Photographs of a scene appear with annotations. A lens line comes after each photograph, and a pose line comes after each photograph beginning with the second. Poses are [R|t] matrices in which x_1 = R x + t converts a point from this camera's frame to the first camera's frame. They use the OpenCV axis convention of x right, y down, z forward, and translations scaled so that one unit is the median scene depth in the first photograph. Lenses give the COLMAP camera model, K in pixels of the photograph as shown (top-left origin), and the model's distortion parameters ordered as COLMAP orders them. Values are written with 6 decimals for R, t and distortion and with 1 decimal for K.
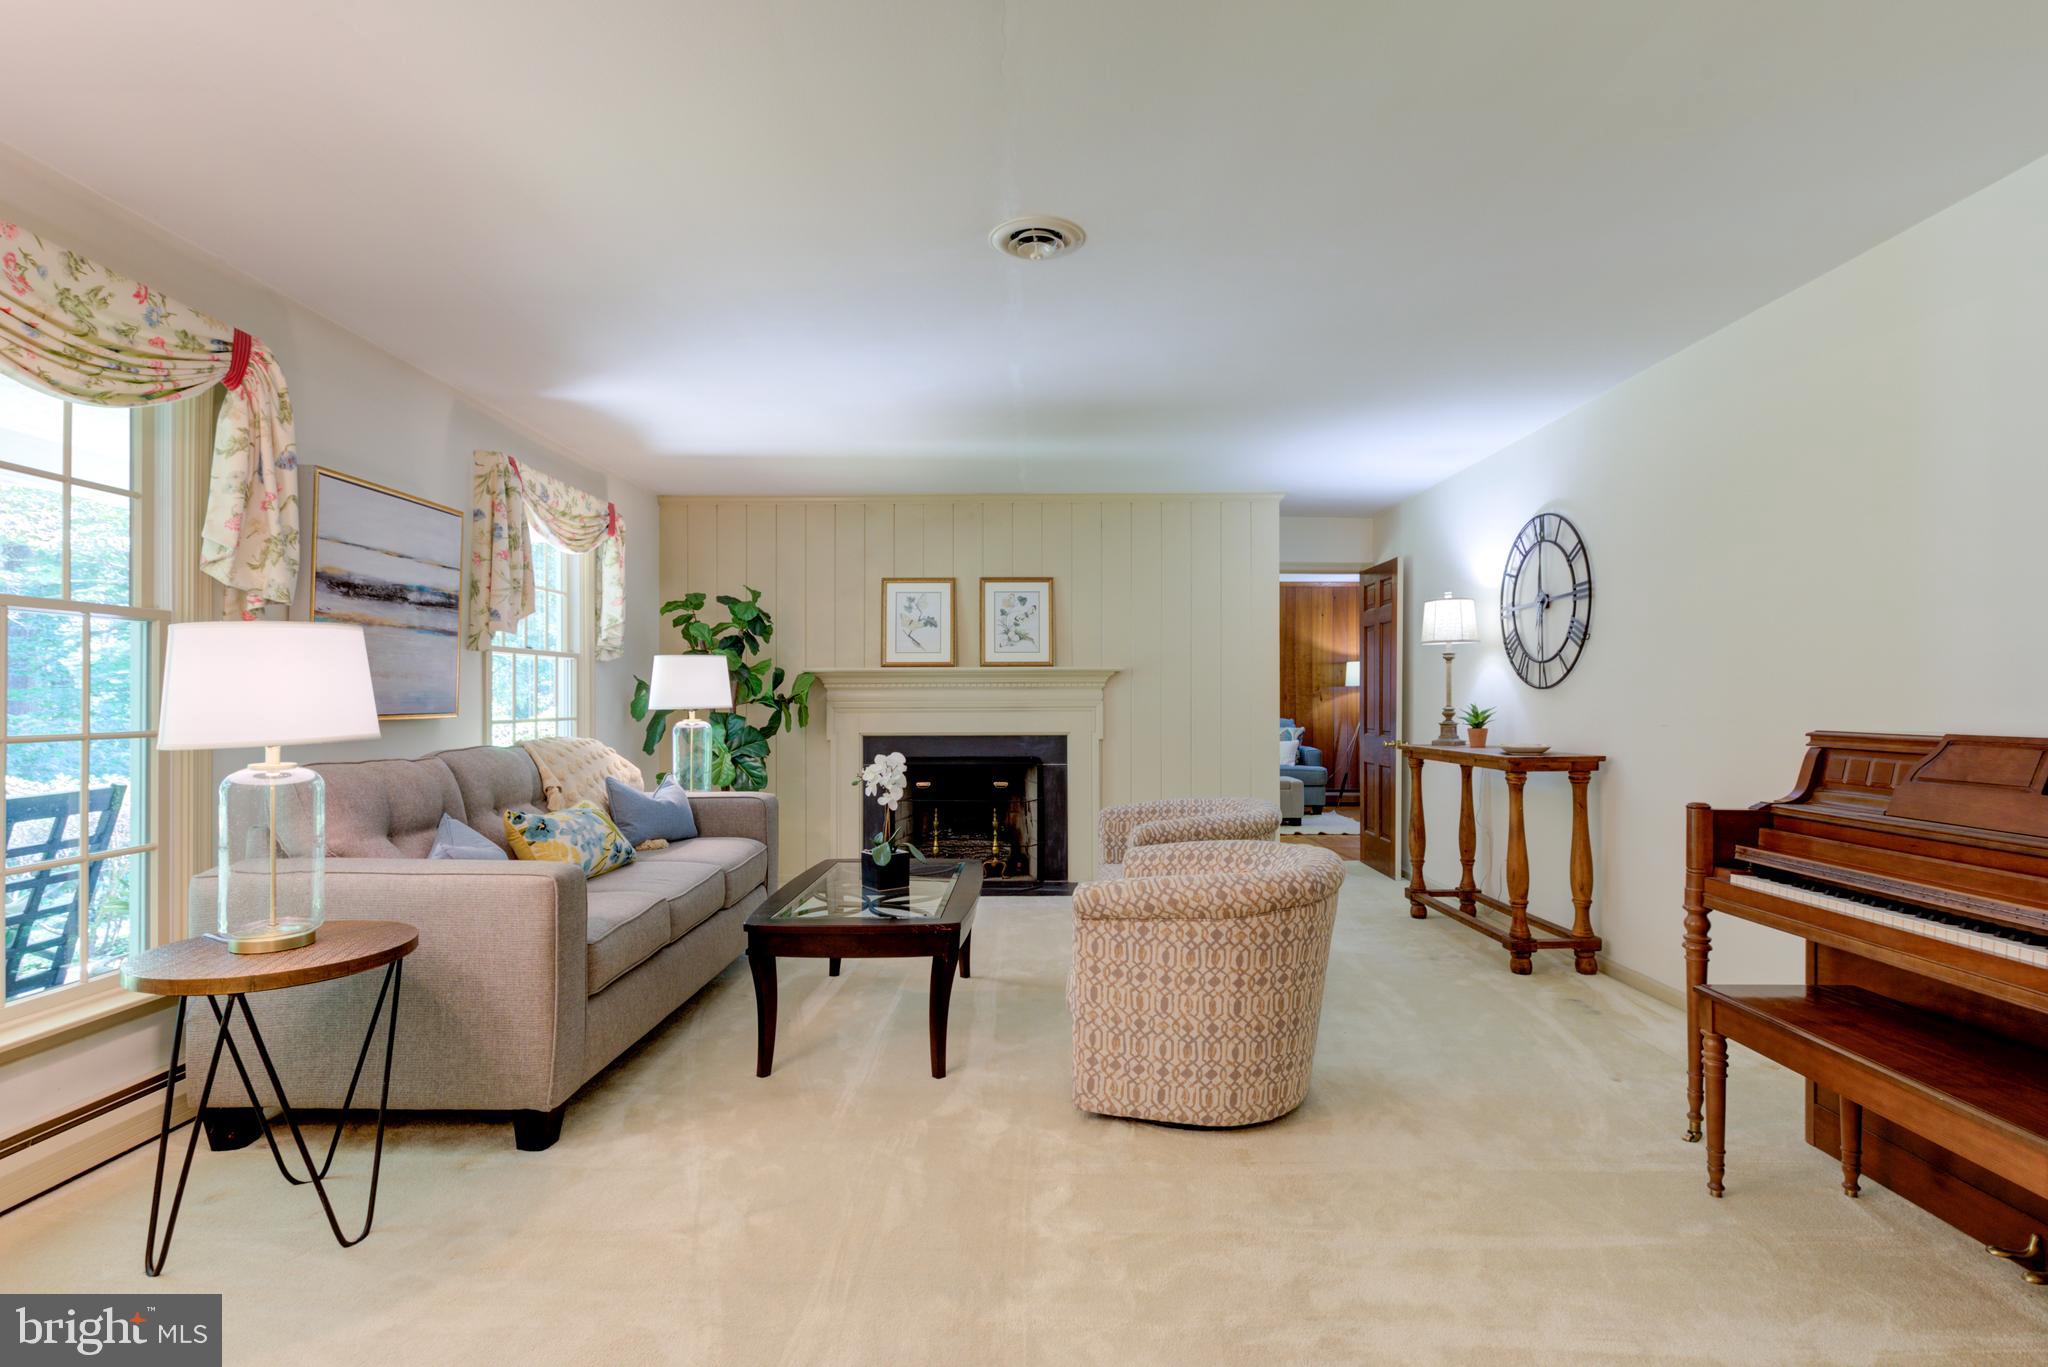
lens RADIAL K [[985.4, 0, 1024.0], [0, 985.4, 683.5], [0, 0, 1]] dist [-0.002675, 0.000183]
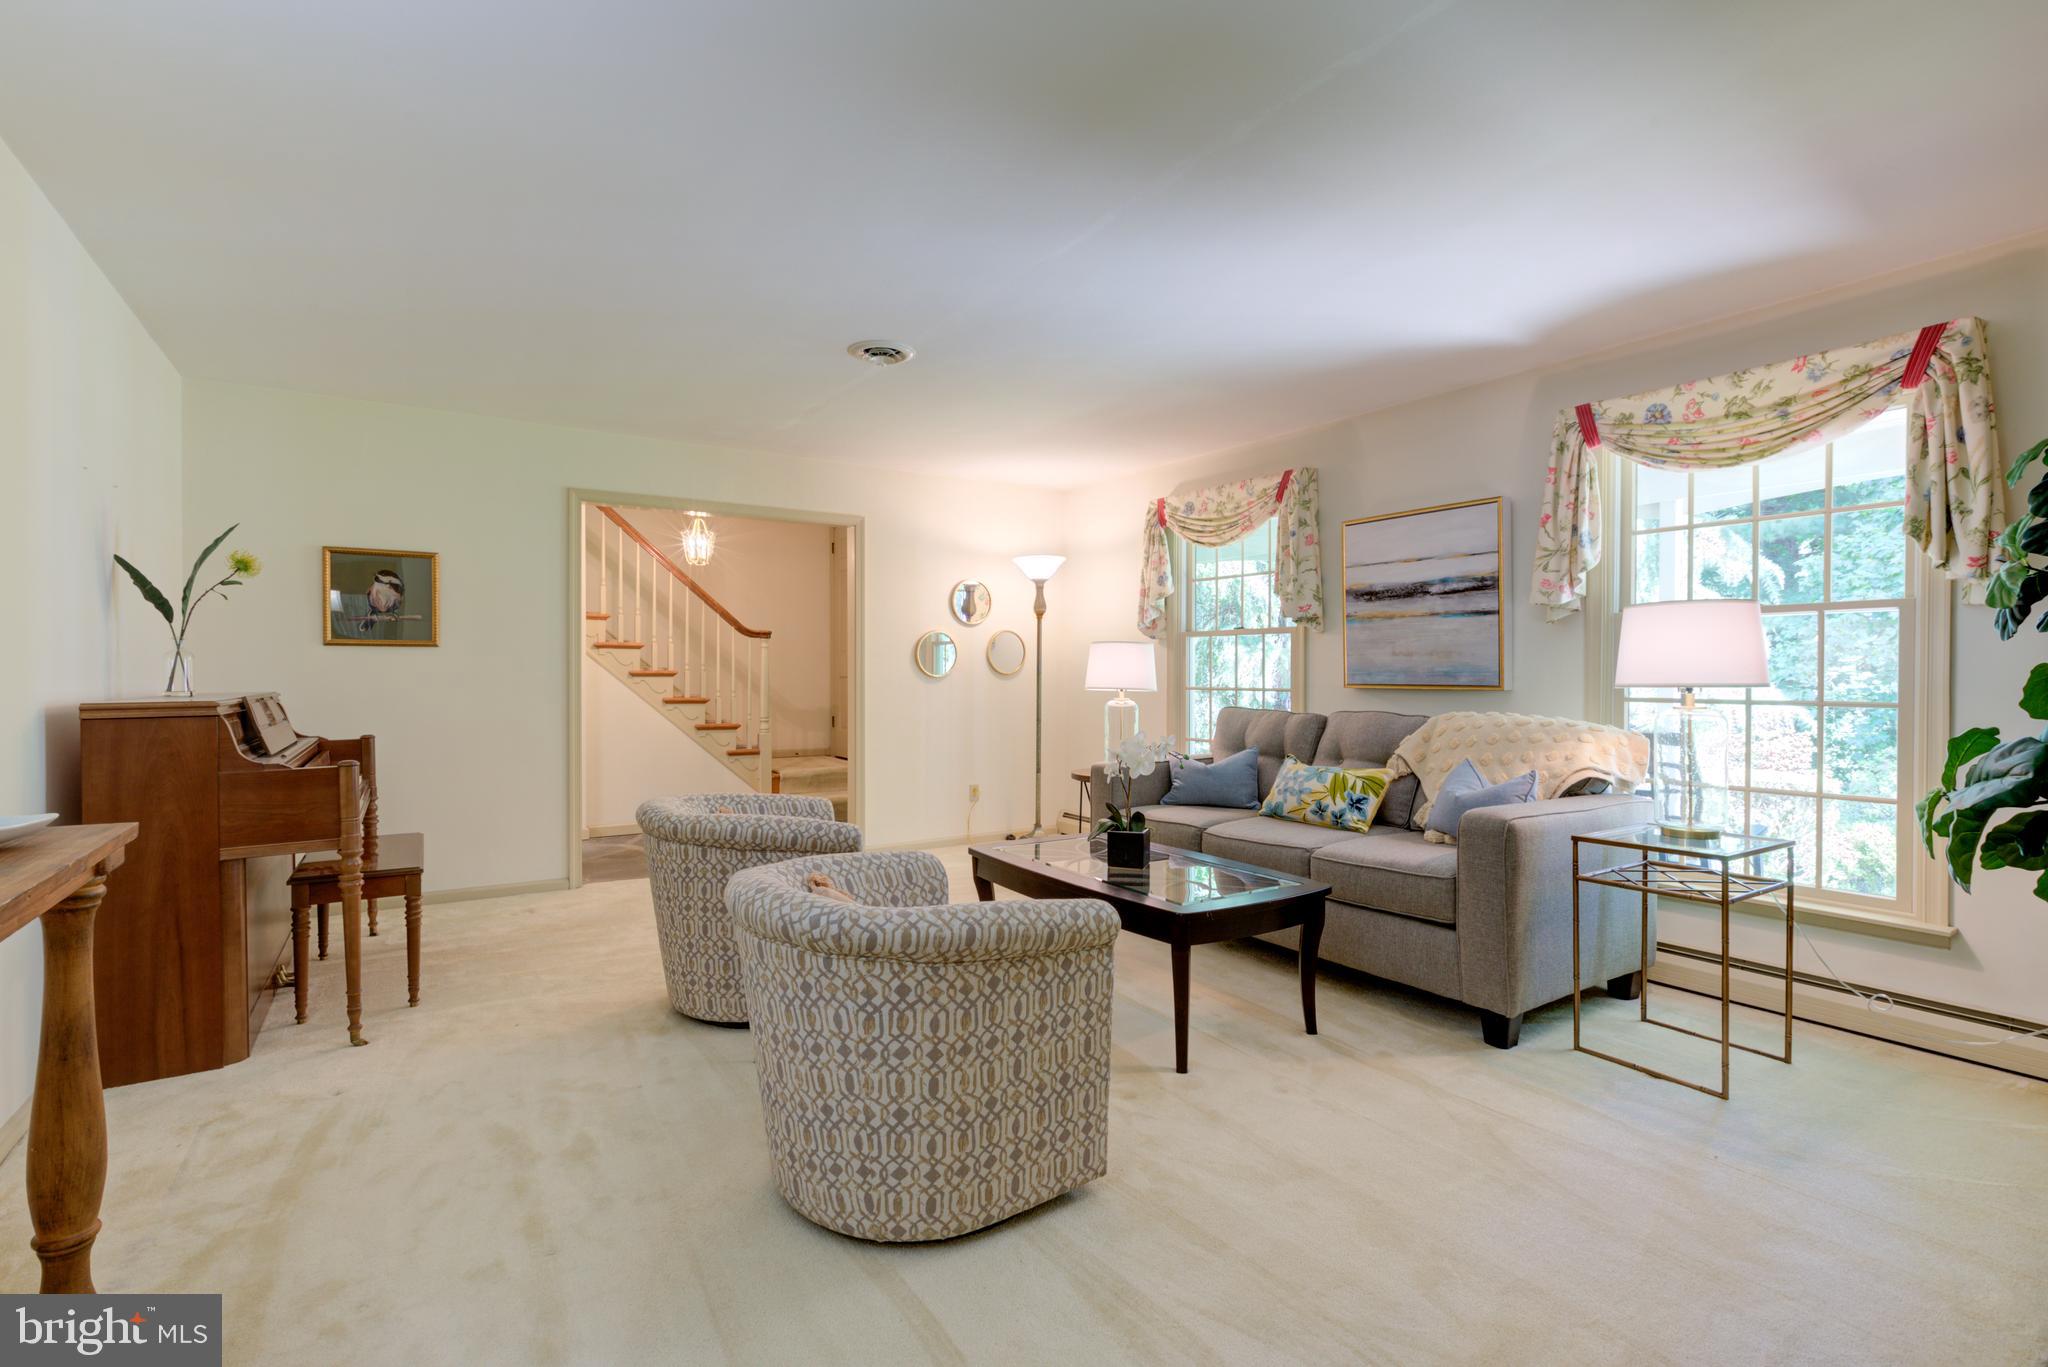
lens RADIAL K [[958.8, 0, 1025.6], [0, 958.8, 667.1], [0, 0, 1]] dist [-0.000276, 0.000195]
pose [[-0.827952, -0.003363, -0.560789, 0.432044], [0.008109, 0.999806, -0.017969, 0.024144], [0.560740, -0.019425, -0.827764, 1.574410]]
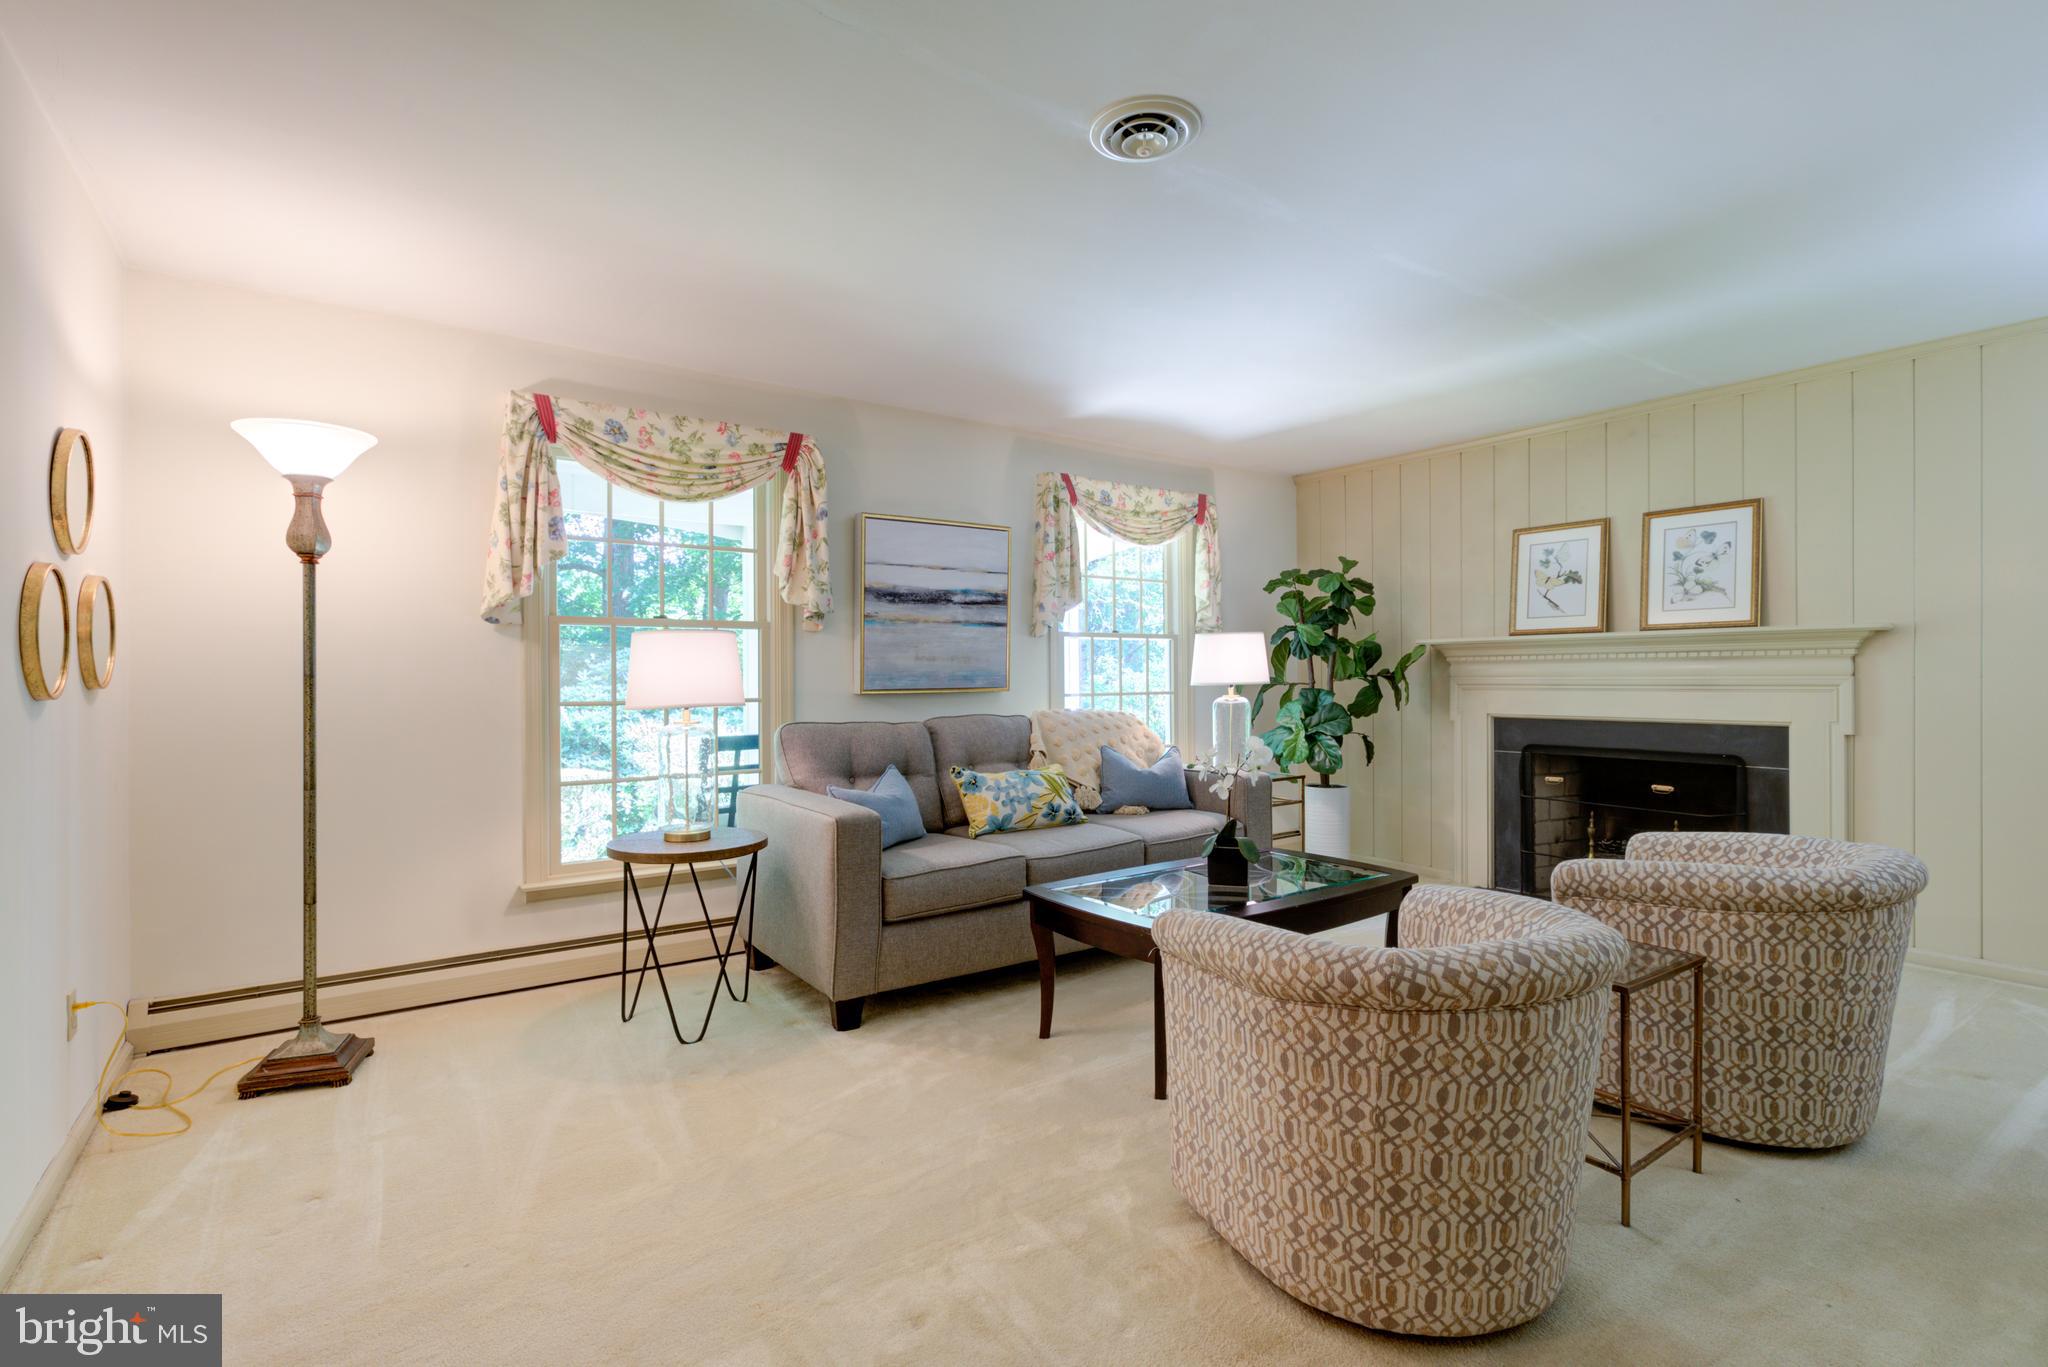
lens RADIAL K [[949.3, 0, 1022.6], [0, 949.3, 664.5], [0, 0, 1]] dist [-0.019282, 0.008226]
pose [[0.588540, -0.010384, -0.808402, 0.415908], [0.016895, 0.999857, -0.000543, 0.001595], [0.808292, -0.013338, 0.588631, 0.303461]]
